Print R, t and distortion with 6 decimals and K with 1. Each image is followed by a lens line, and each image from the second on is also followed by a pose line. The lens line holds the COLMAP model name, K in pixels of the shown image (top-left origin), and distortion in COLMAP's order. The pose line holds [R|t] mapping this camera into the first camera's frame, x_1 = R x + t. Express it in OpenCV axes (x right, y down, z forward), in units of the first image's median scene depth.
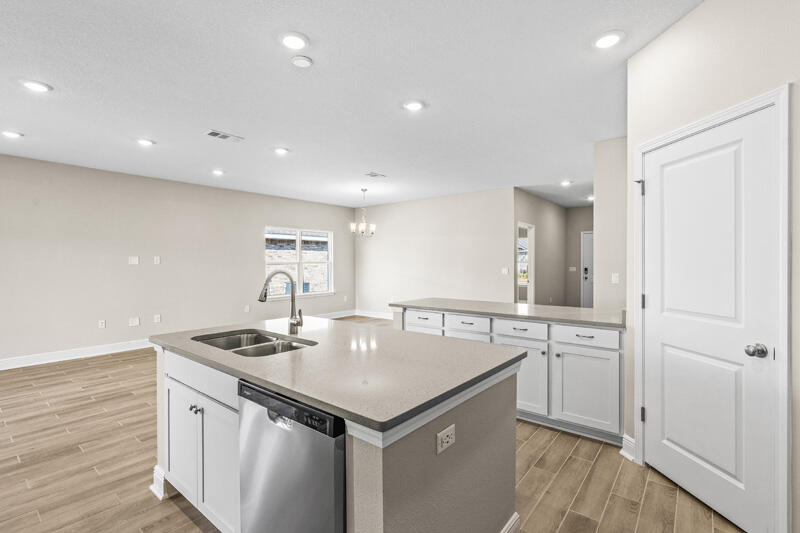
lens RADIAL K [[364.3, 0, 401.1], [0, 364.3, 267.9], [0, 0, 1]] dist [-0.001675, 0.000620]
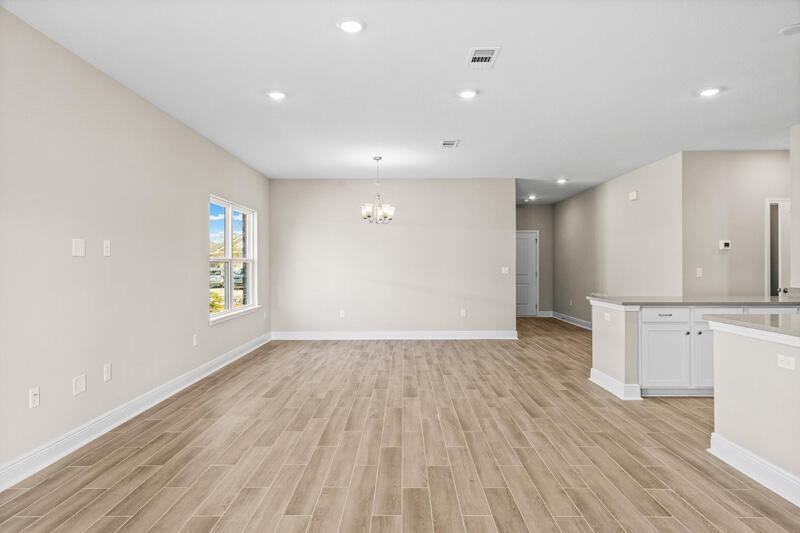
lens RADIAL K [[475.0, 0, 394.6], [0, 475.0, 263.9], [0, 0, 1]] dist [0.008930, -0.000473]
pose [[0.789297, 0.003724, 0.614001, -1.245497], [0.009922, 0.999774, -0.018819, 0.024074], [-0.613932, 0.020946, 0.789081, 0.468347]]
